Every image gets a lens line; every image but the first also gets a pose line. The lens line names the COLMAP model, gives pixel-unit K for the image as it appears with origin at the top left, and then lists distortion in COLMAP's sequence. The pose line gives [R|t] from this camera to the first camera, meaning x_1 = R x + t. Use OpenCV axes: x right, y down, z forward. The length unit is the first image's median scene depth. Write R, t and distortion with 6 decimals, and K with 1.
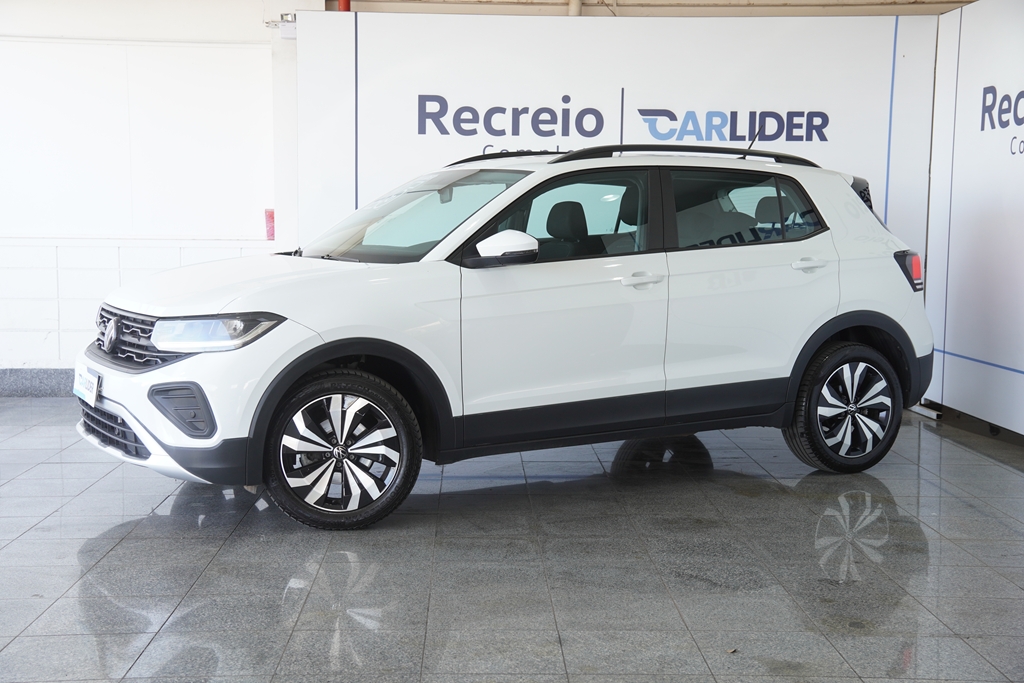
lens RADIAL K [[1357.6, 0, 512.0], [0, 1357.6, 341.5], [0, 0, 1]] dist [0.126862, 0.080326]
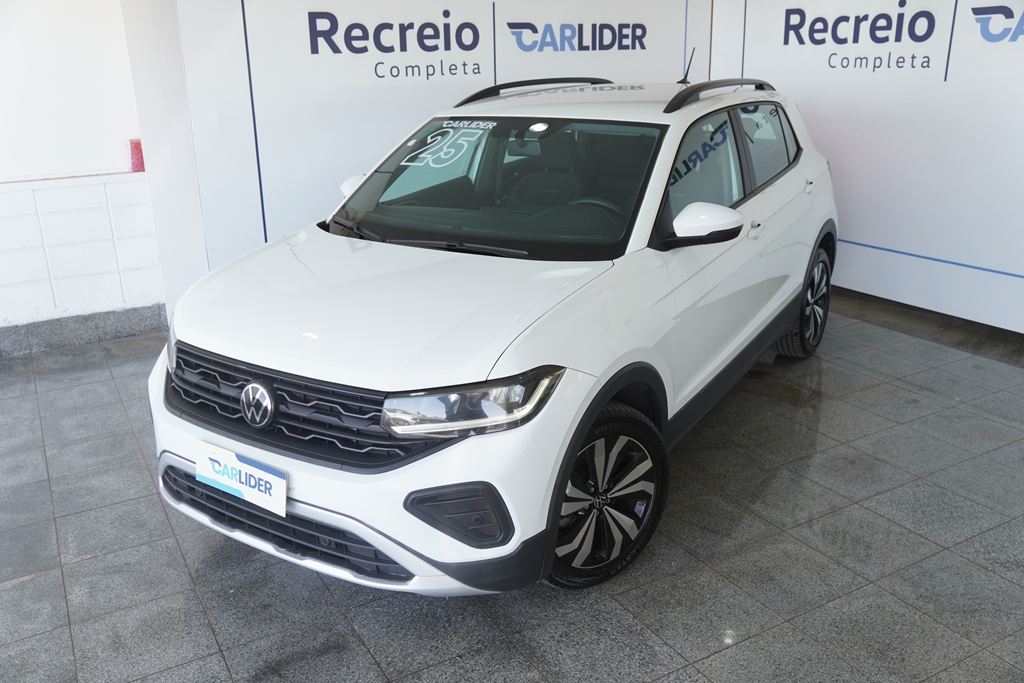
lens RADIAL K [[877.8, 0, 512.0], [0, 877.8, 341.5], [0, 0, 1]] dist [-0.097118, 0.157951]
pose [[0.881309, -0.175611, 0.438697, -0.248416], [0.071971, 0.967433, 0.242680, -0.093774], [-0.467027, -0.182303, 0.865246, 0.363754]]
